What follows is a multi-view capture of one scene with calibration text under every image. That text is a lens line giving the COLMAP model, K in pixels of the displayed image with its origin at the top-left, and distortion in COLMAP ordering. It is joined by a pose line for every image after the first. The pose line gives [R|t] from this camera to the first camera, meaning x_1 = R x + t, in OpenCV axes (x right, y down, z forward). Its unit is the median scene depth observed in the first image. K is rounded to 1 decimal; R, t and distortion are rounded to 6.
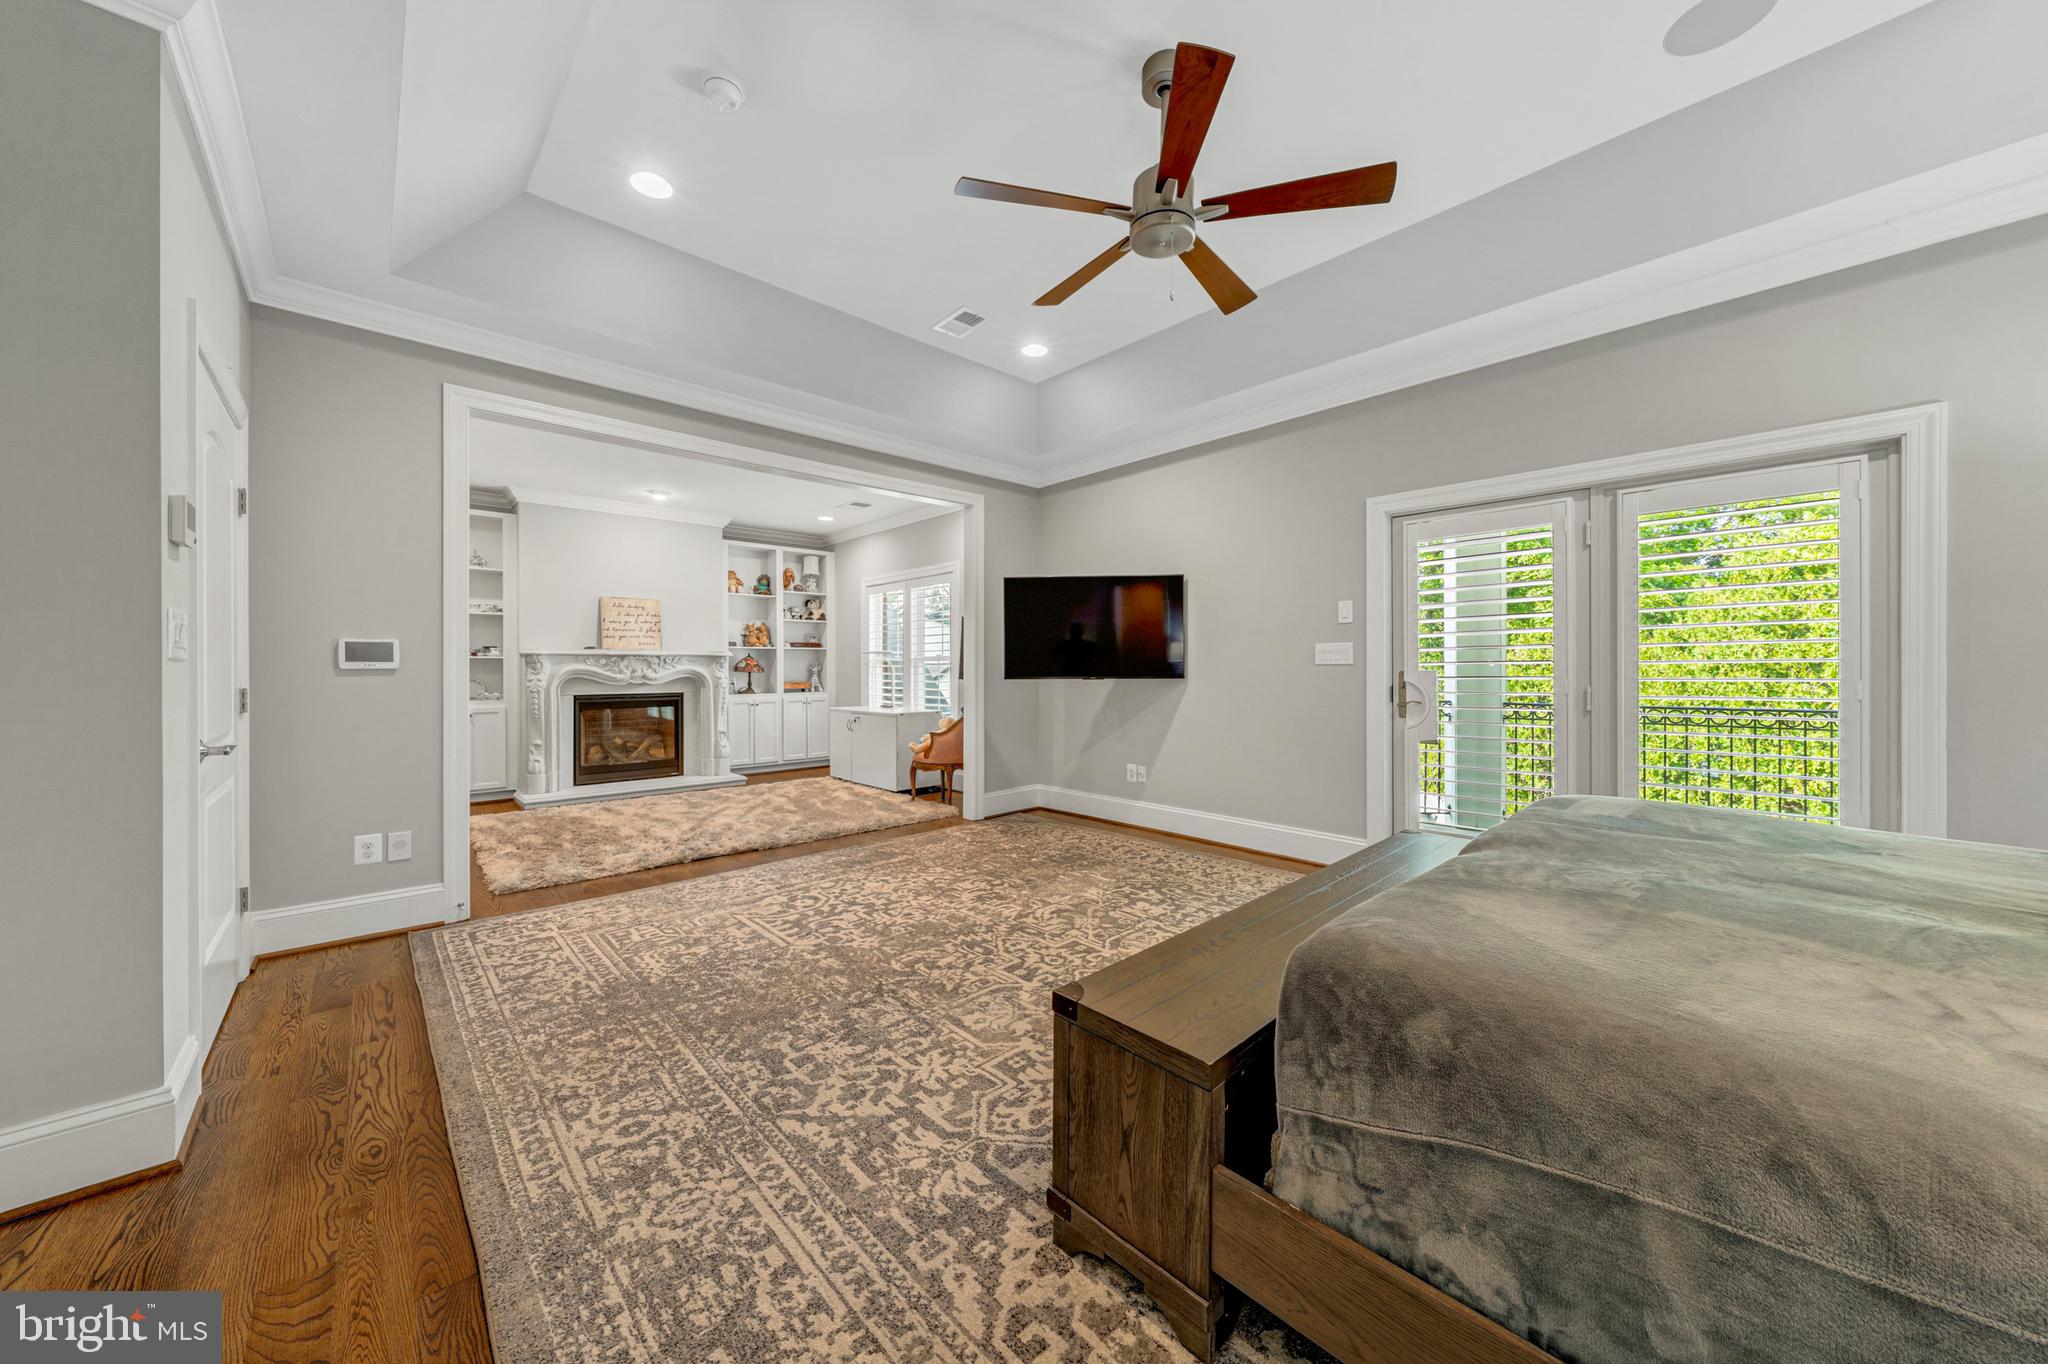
lens RADIAL K [[694.1, 0, 1017.9], [0, 694.1, 670.6], [0, 0, 1]] dist [0.000112, -0.000169]
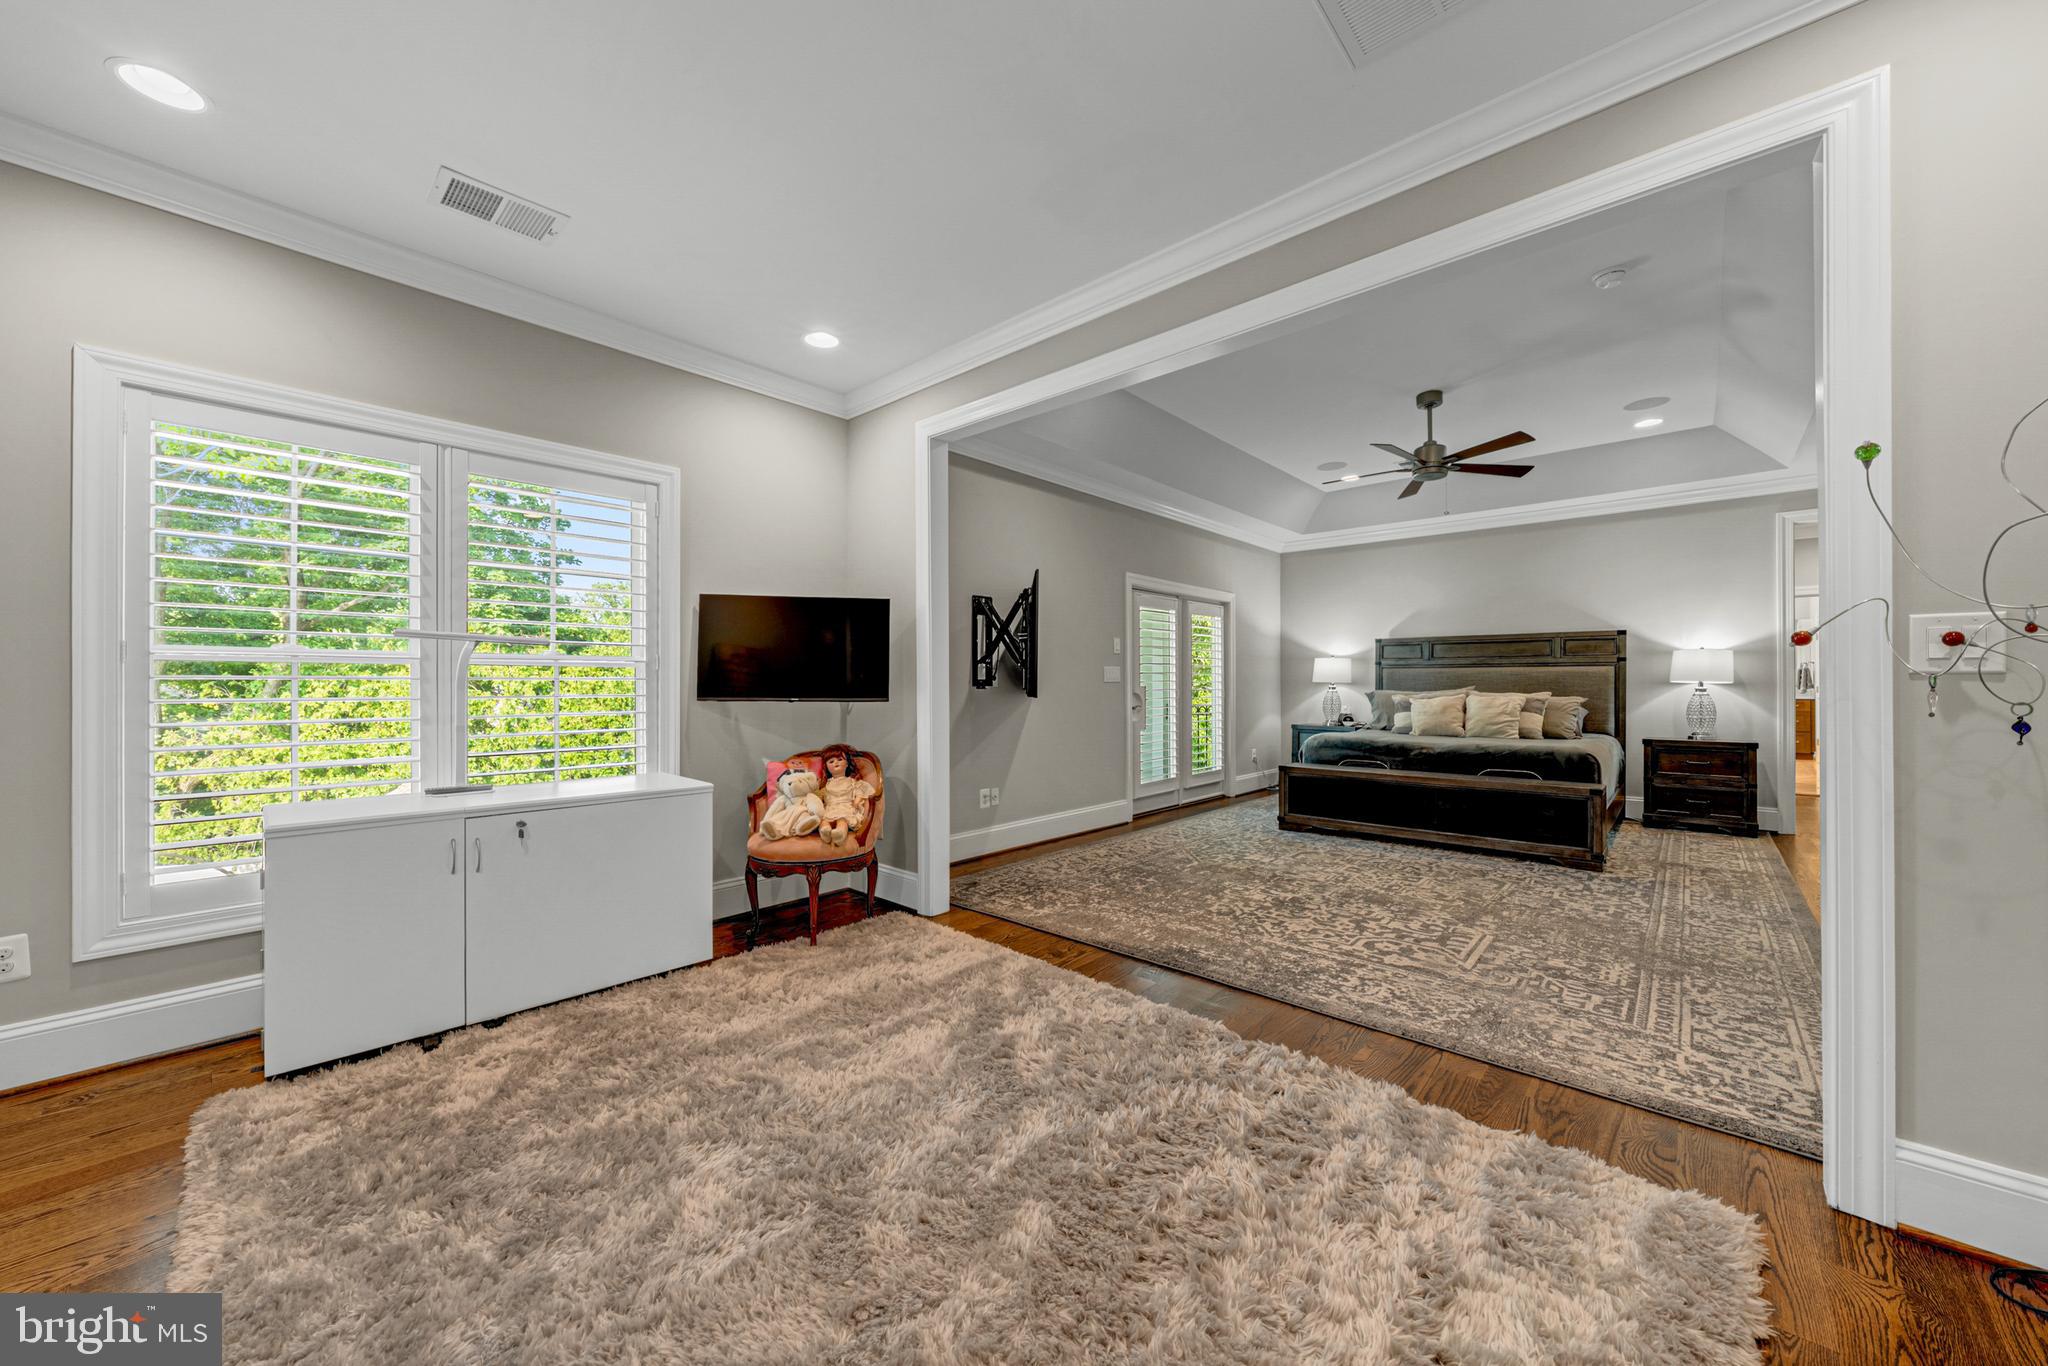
lens RADIAL K [[729.3, 0, 1026.4], [0, 729.3, 676.7], [0, 0, 1]] dist [-0.001772, 0.000412]
pose [[-0.068730, 0.013472, 0.997544, -1.097054], [0.004216, 0.999904, -0.013214, -0.000315], [-0.997626, 0.003298, -0.068780, 1.379573]]
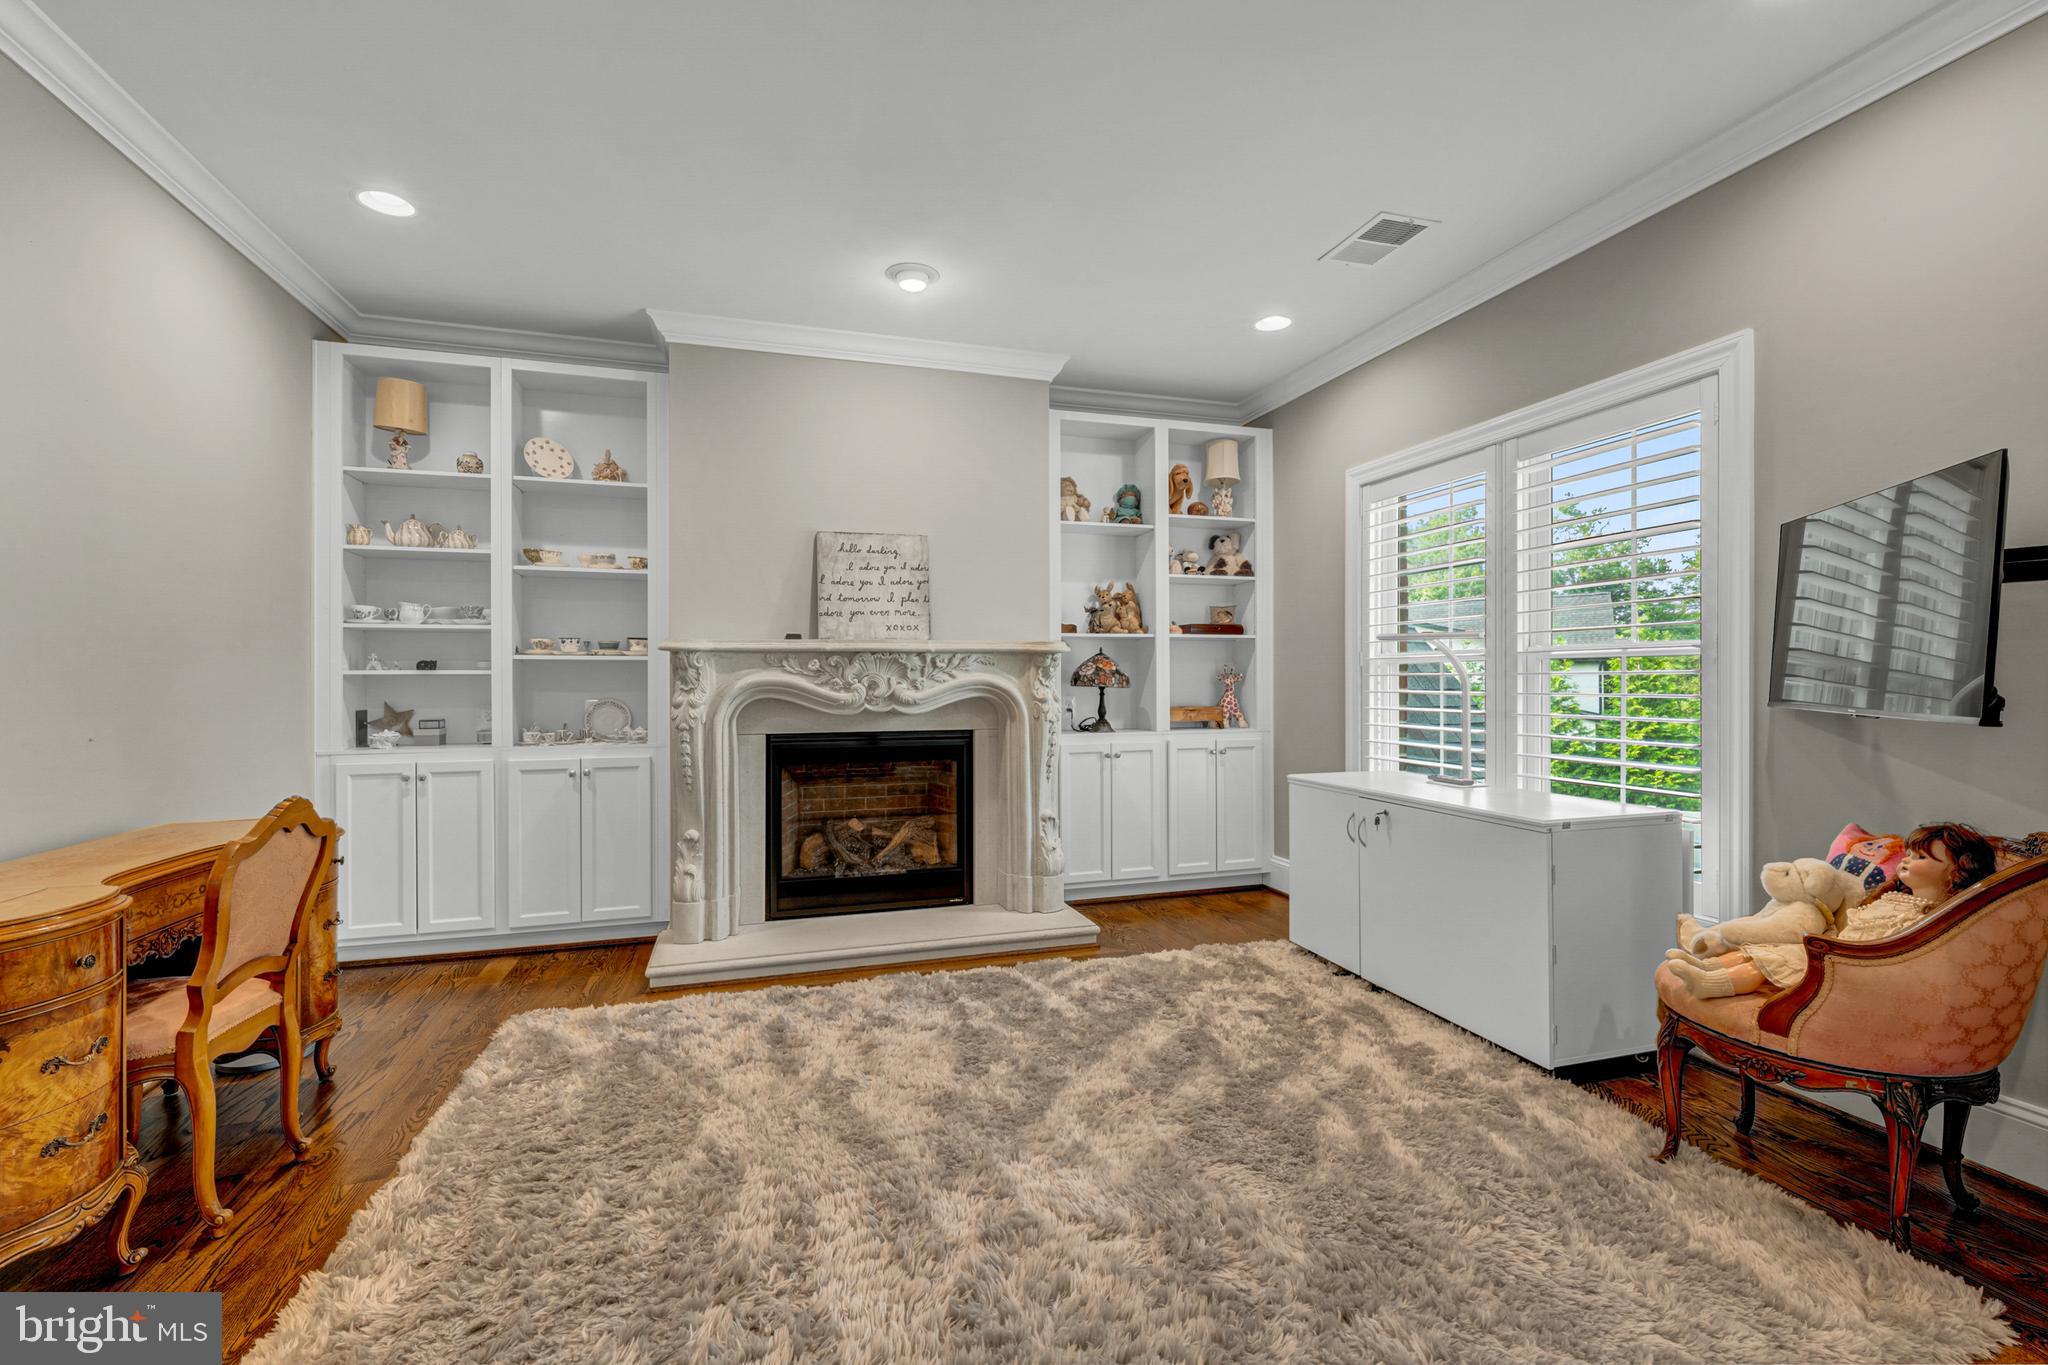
lens RADIAL K [[896.0, 0, 1022.1], [0, 896.0, 678.3], [0, 0, 1]] dist [-0.000011, -0.000082]
pose [[0.903552, -0.001527, -0.428475, -0.364822], [0.001351, 0.999999, -0.000715, -0.006179], [0.428476, 0.000067, 0.903553, 0.886595]]
